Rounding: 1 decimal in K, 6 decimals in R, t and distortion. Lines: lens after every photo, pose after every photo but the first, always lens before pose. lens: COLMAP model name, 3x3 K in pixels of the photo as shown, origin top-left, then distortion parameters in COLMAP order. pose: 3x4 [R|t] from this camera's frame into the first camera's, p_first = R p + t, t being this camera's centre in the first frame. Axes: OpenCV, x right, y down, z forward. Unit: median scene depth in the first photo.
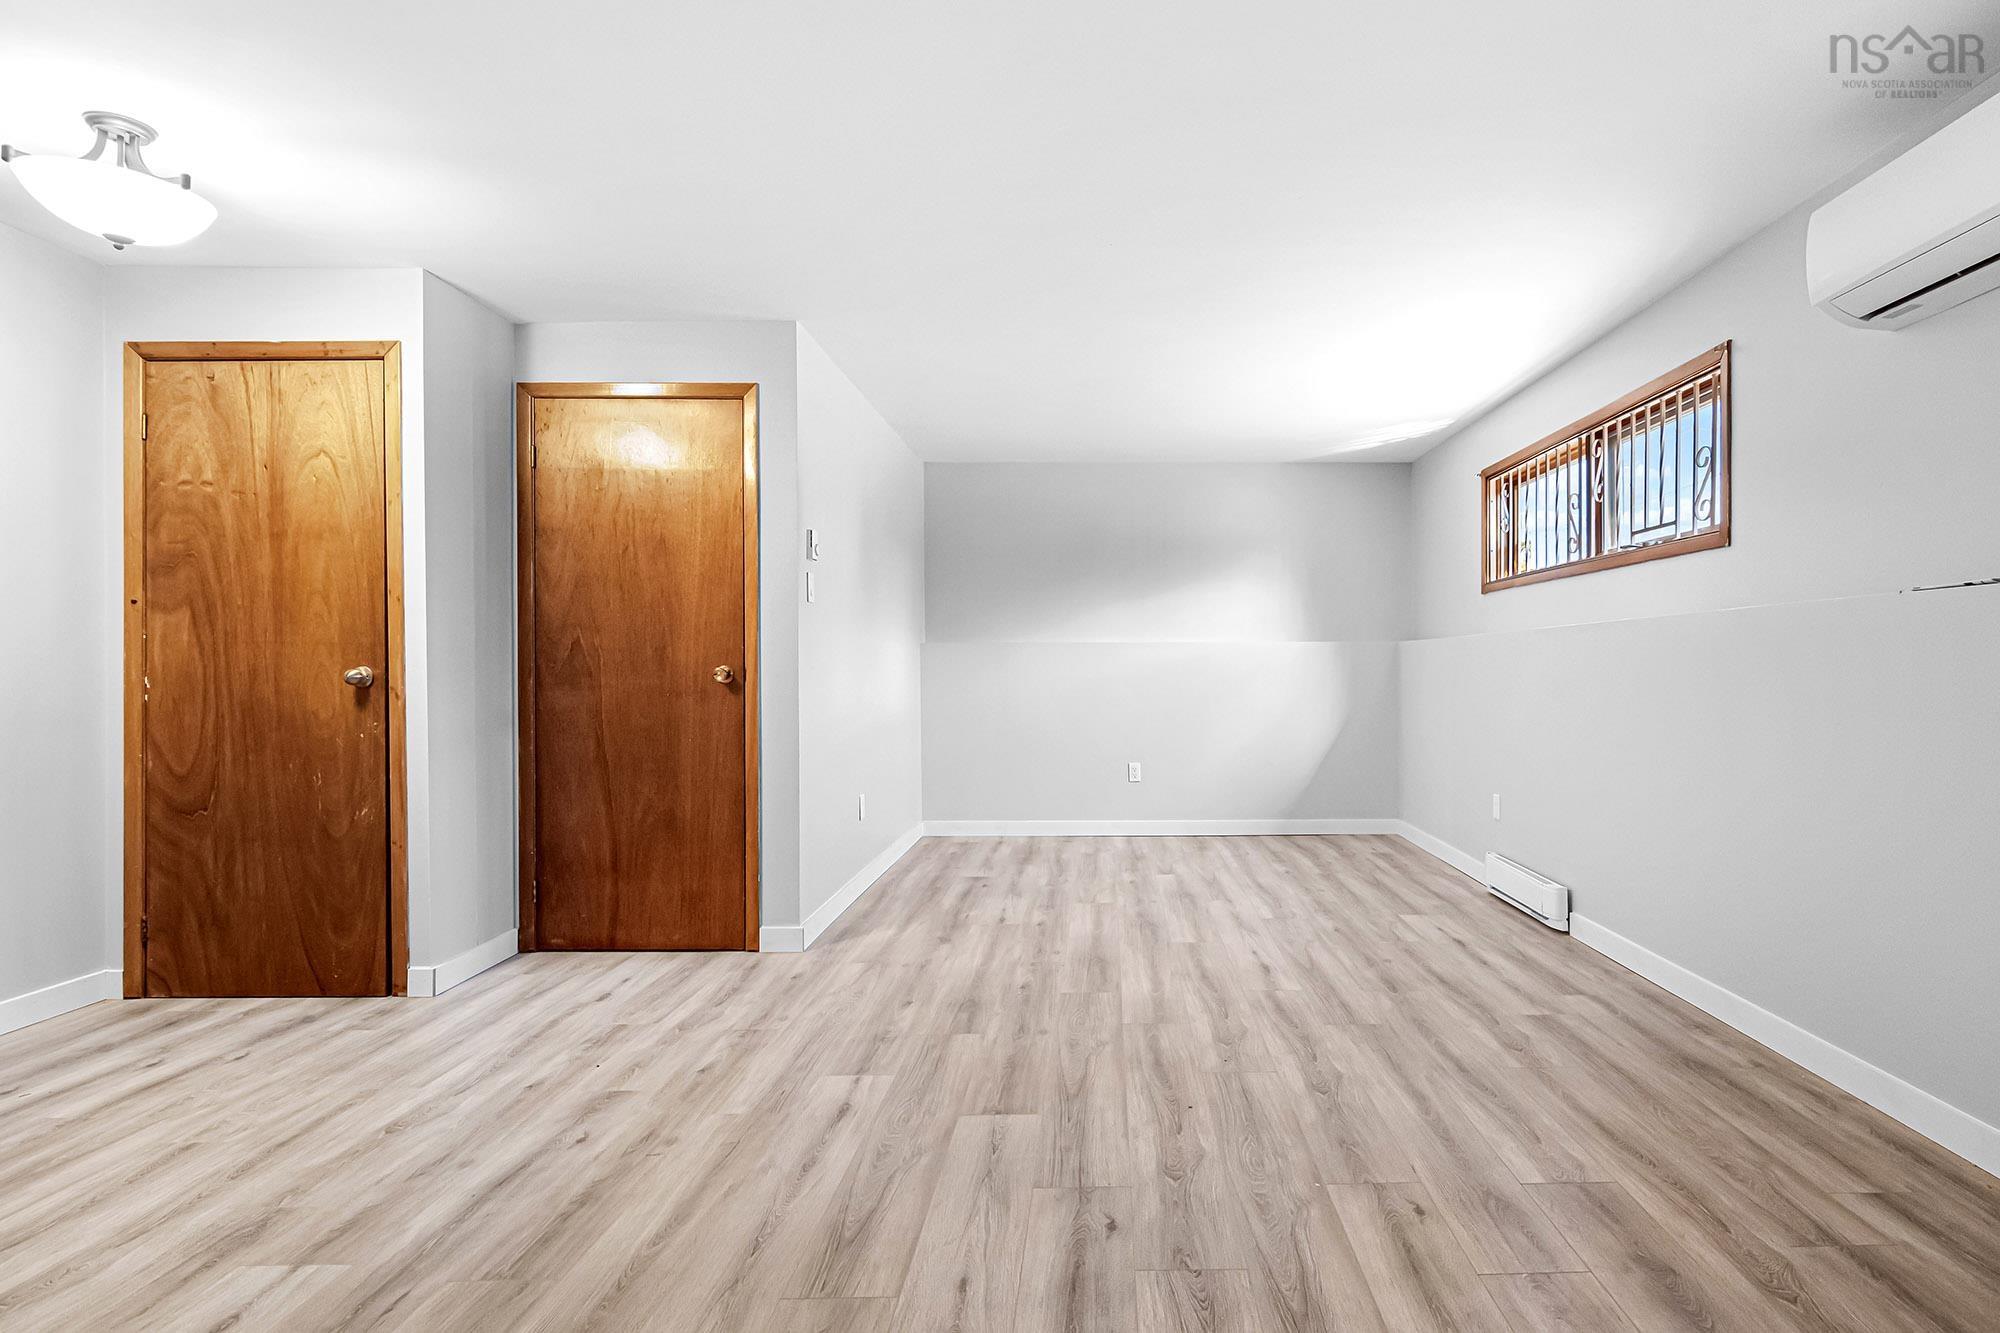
lens RADIAL K [[1006.5, 0, 1013.9], [0, 1006.5, 658.2], [0, 0, 1]] dist [0.000255, -0.000746]
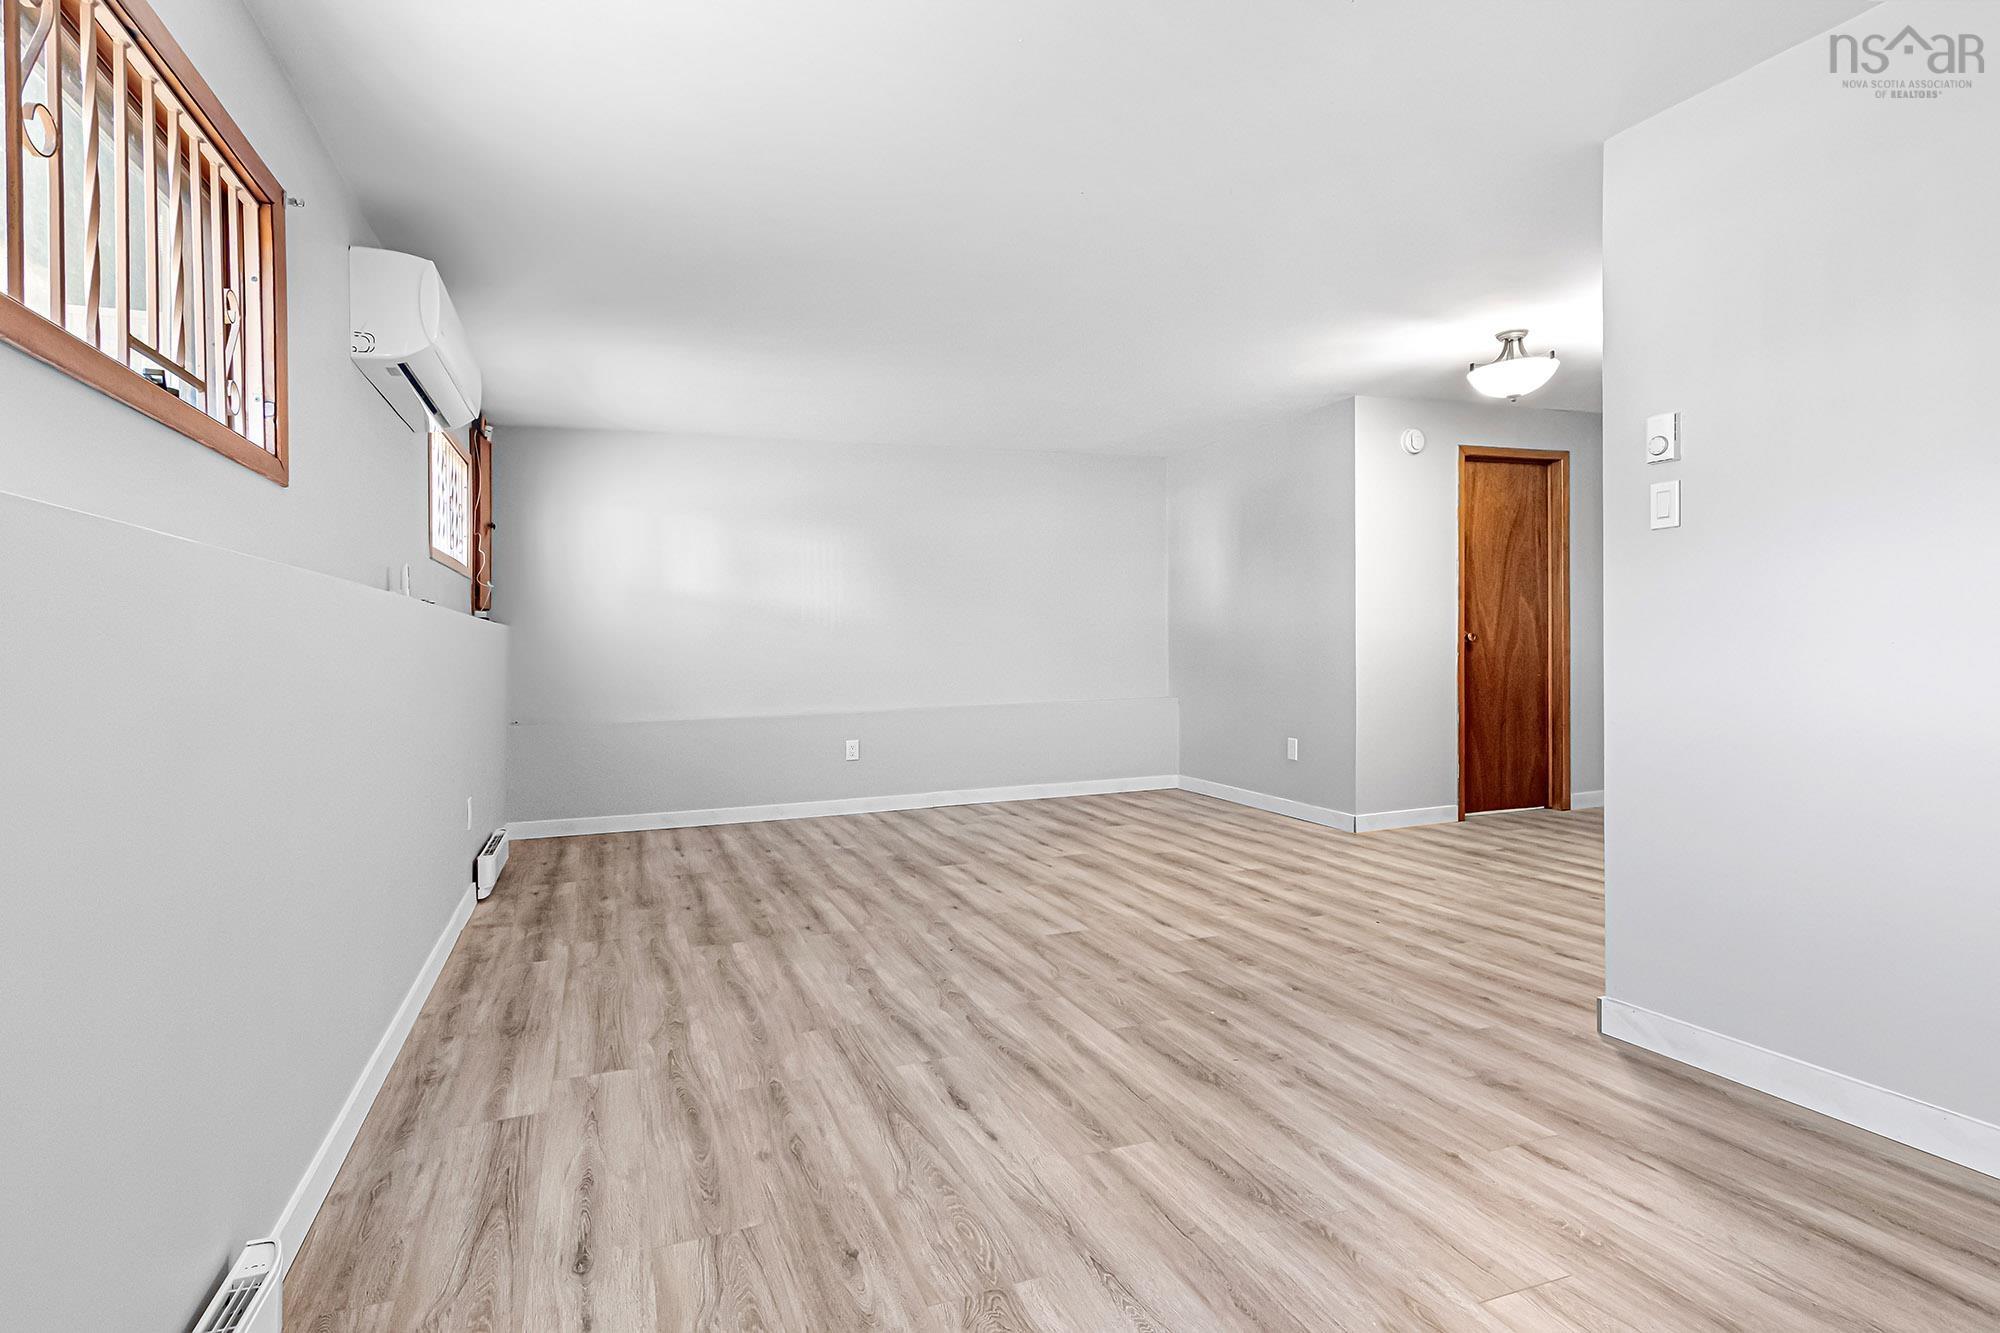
lens RADIAL K [[1006.5, 0, 1013.9], [0, 1006.5, 658.2], [0, 0, 1]] dist [0.000255, -0.000746]
pose [[-0.890510, 0.025392, -0.454254, 0.437933], [0.026457, 0.999642, 0.004013, 0.022169], [0.454193, -0.008444, -0.890863, 1.385455]]
